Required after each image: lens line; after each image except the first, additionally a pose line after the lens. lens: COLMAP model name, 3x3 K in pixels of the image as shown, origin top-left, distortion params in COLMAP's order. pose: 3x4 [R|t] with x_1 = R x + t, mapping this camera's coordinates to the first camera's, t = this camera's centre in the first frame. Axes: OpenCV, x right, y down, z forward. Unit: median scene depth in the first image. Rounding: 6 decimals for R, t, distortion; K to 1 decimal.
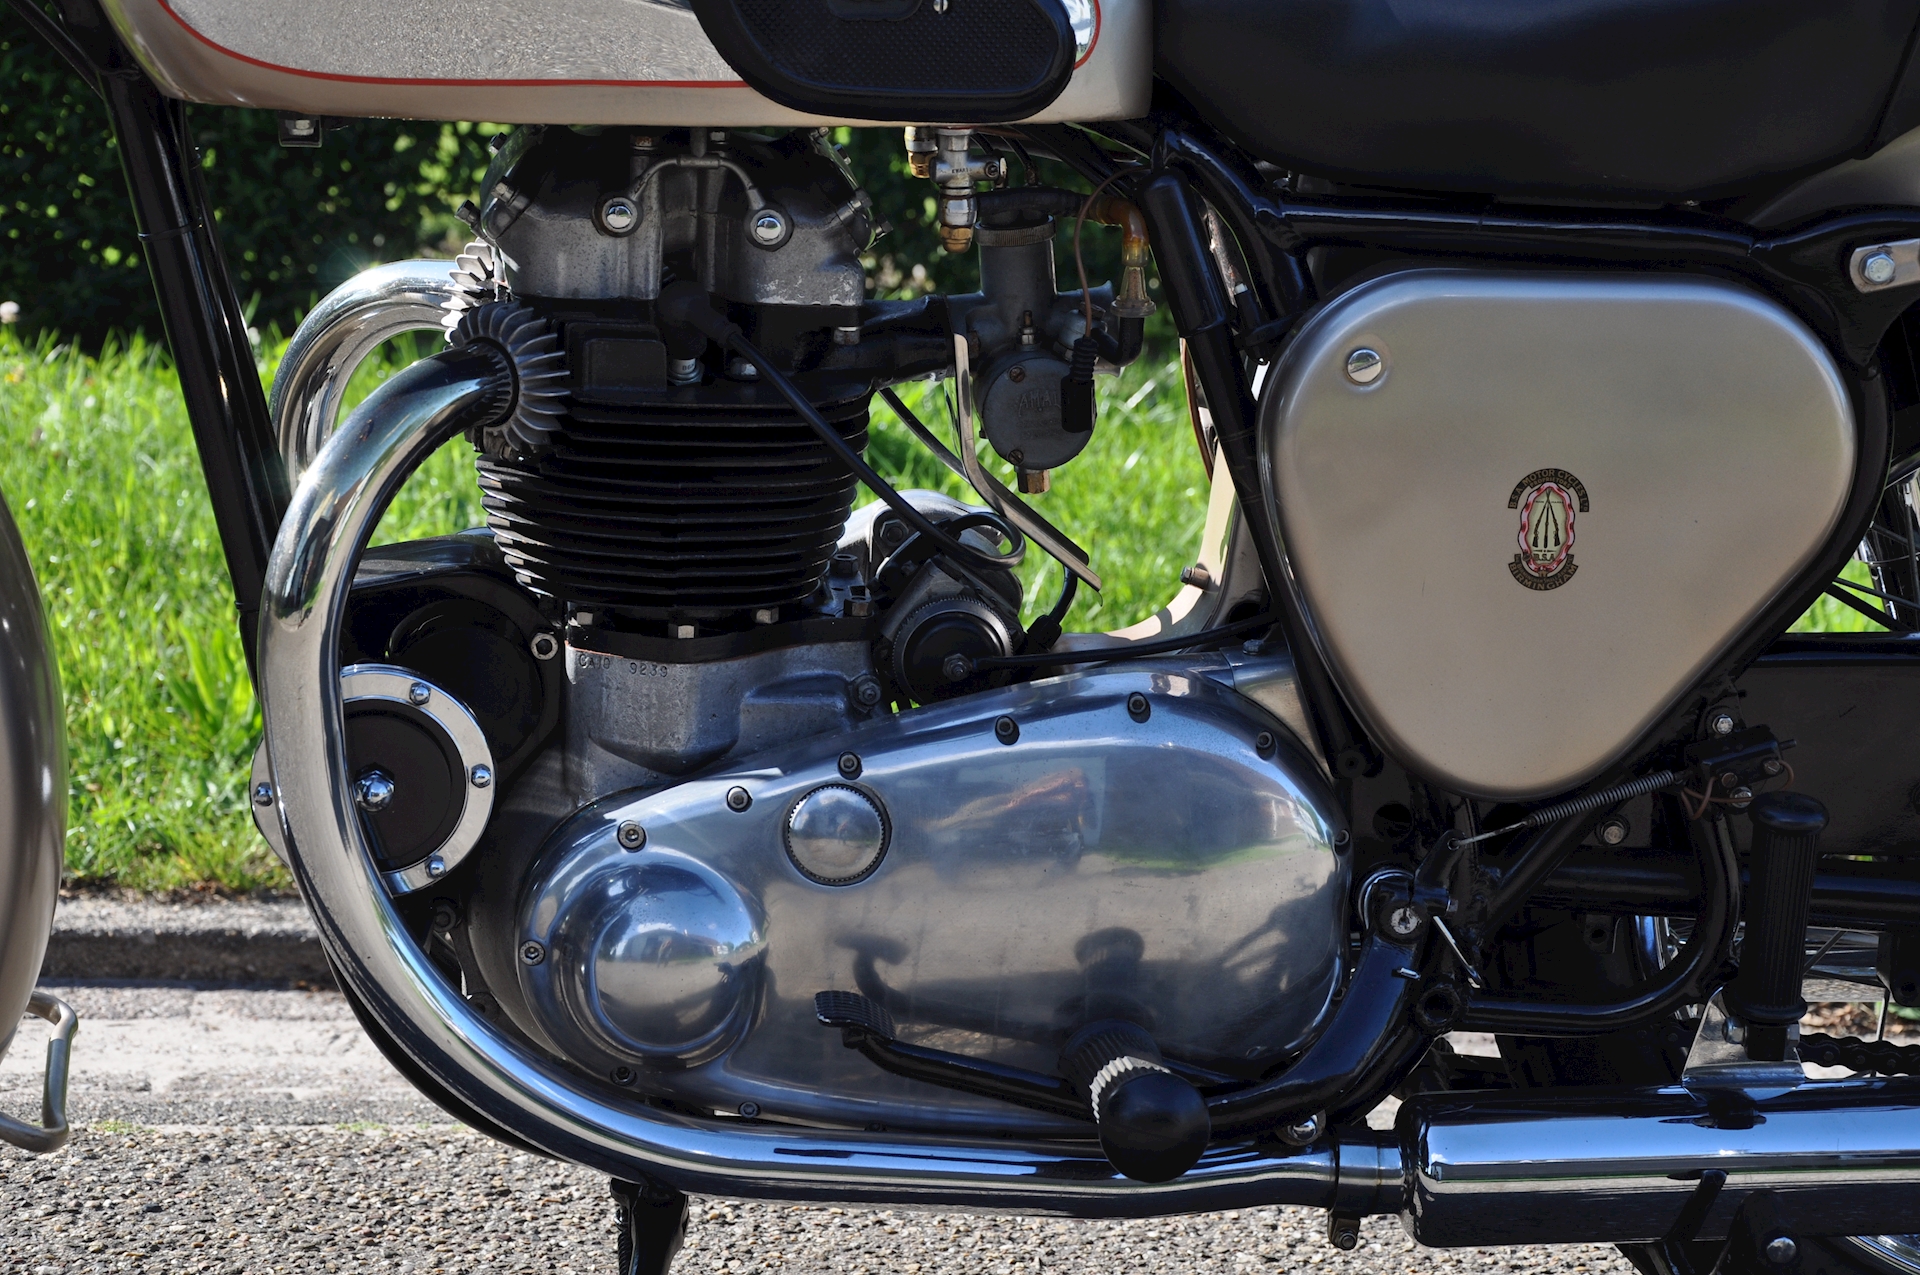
lens RADIAL K [[4778.1, 0, 958.8], [0, 4778.1, 657.6], [0, 0, 1]] dist [0.545367, 0.711827]
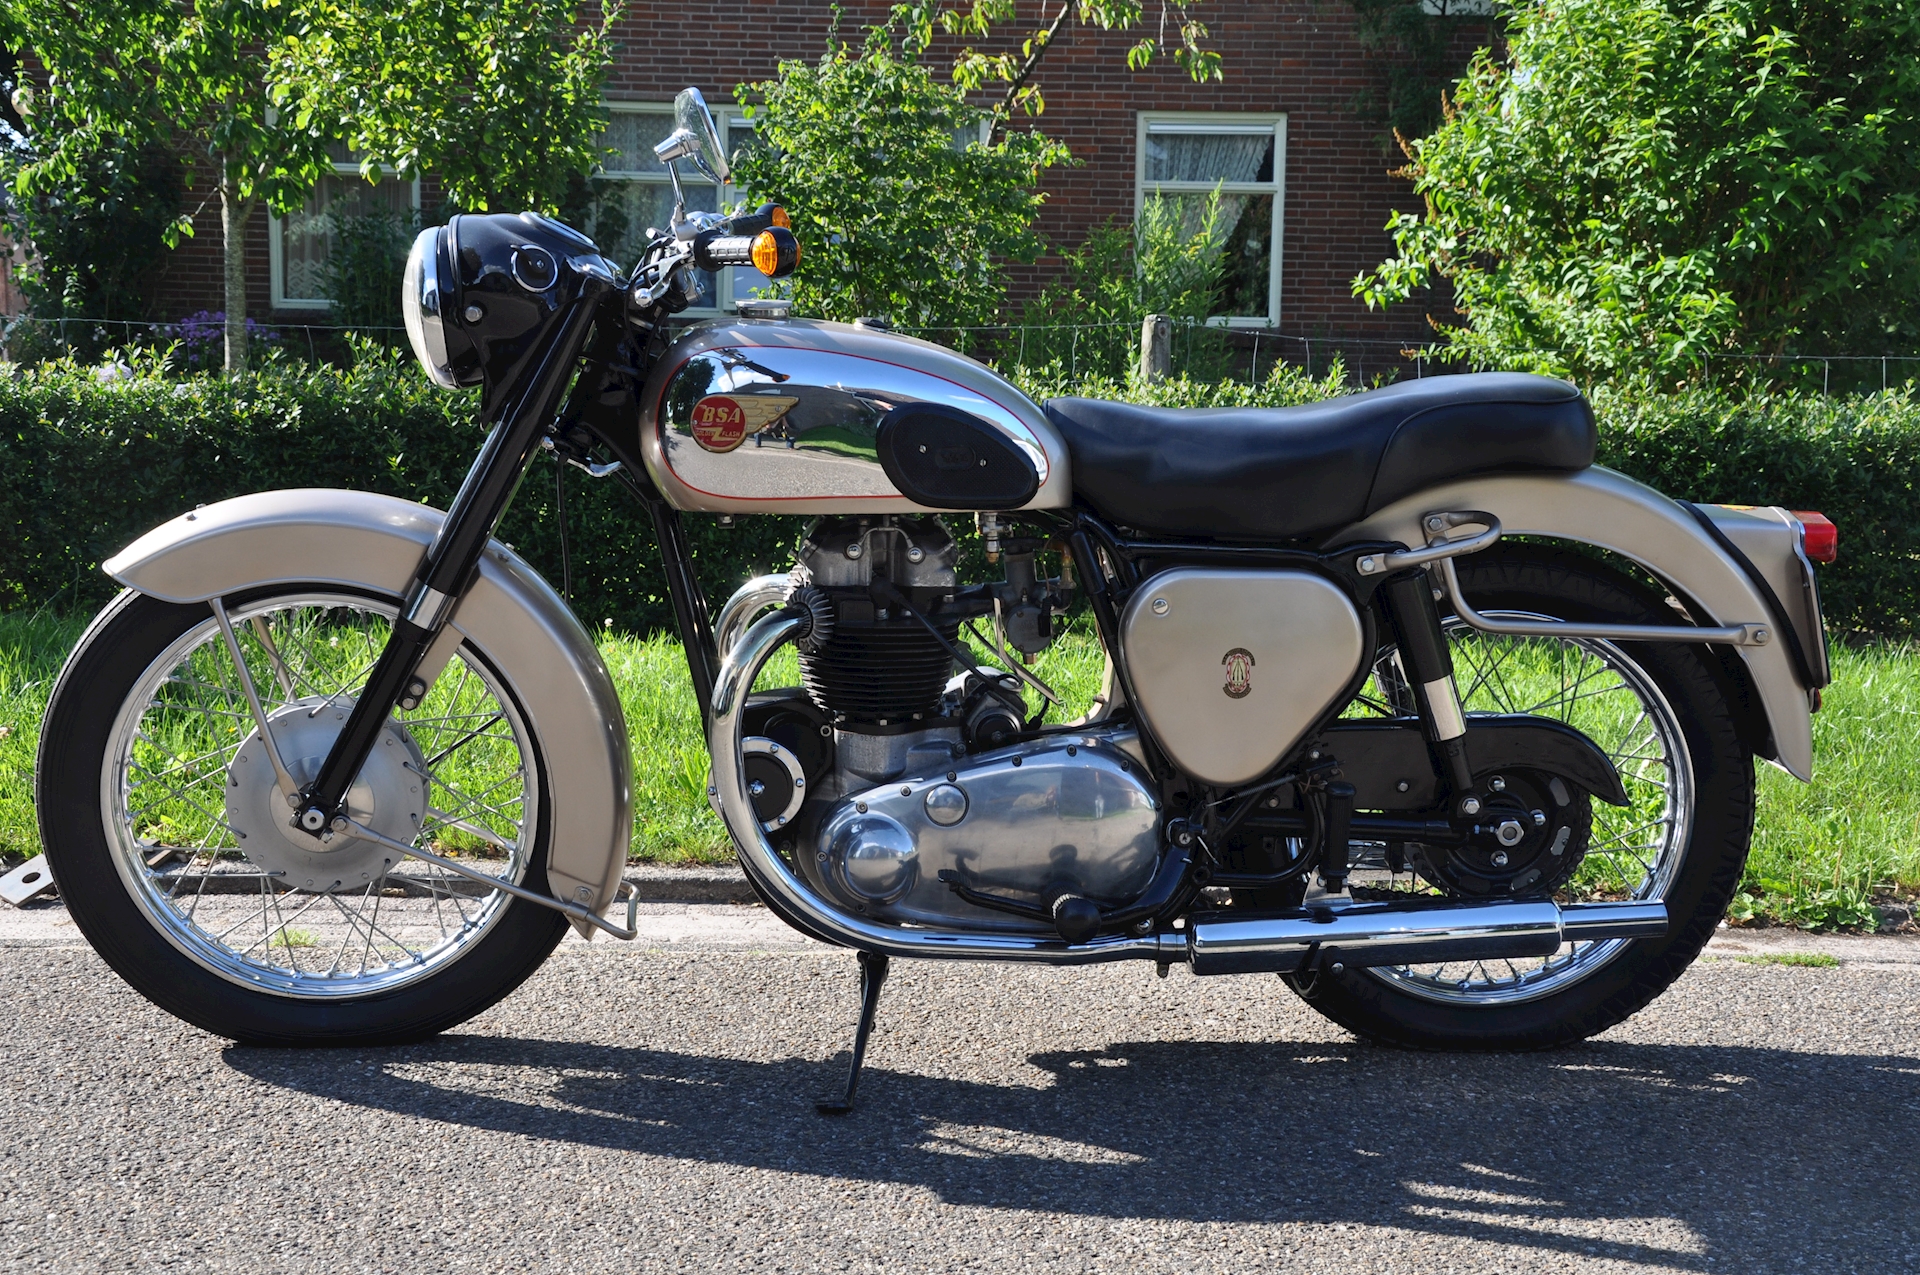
lens RADIAL K [[2359.6, 0, 957.2], [0, 2359.6, 652.6], [0, 0, 1]] dist [0.012514, 0.407086]
pose [[0.998920, -0.017178, -0.043180, 0.031630], [0.014349, 0.997782, -0.064997, 0.036902], [0.044201, 0.064307, 0.996951, -0.181506]]
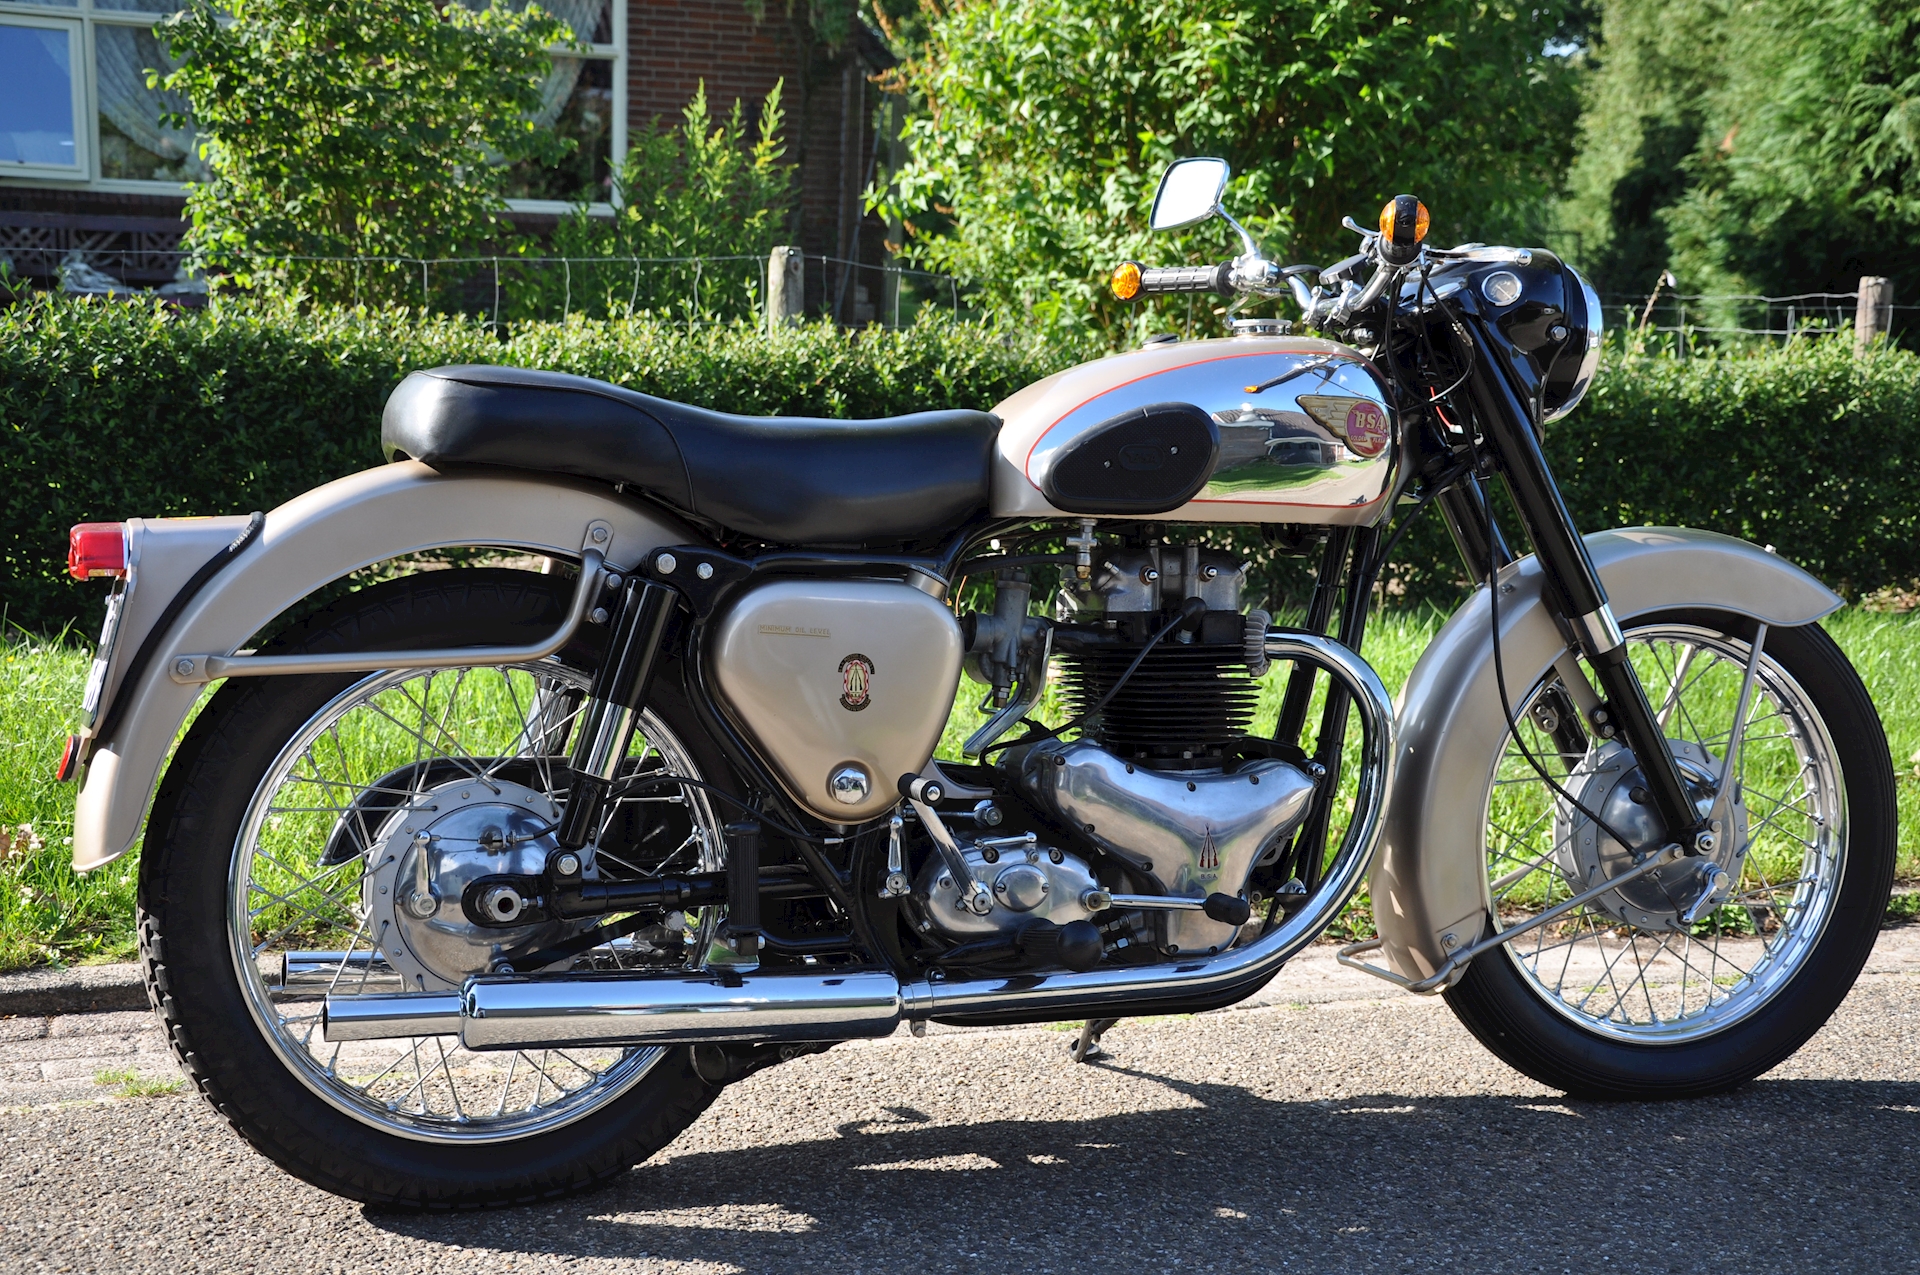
lens RADIAL K [[2717.9, 0, 960.0], [0, 2717.9, 637.5], [0, 0, 1]] dist [0.128296, 0.197012]
pose [[0.964408, -0.046987, 0.260209, -0.408612], [0.056622, 0.997955, -0.029651, -0.044388], [-0.258284, 0.043329, 0.965097, -0.142397]]
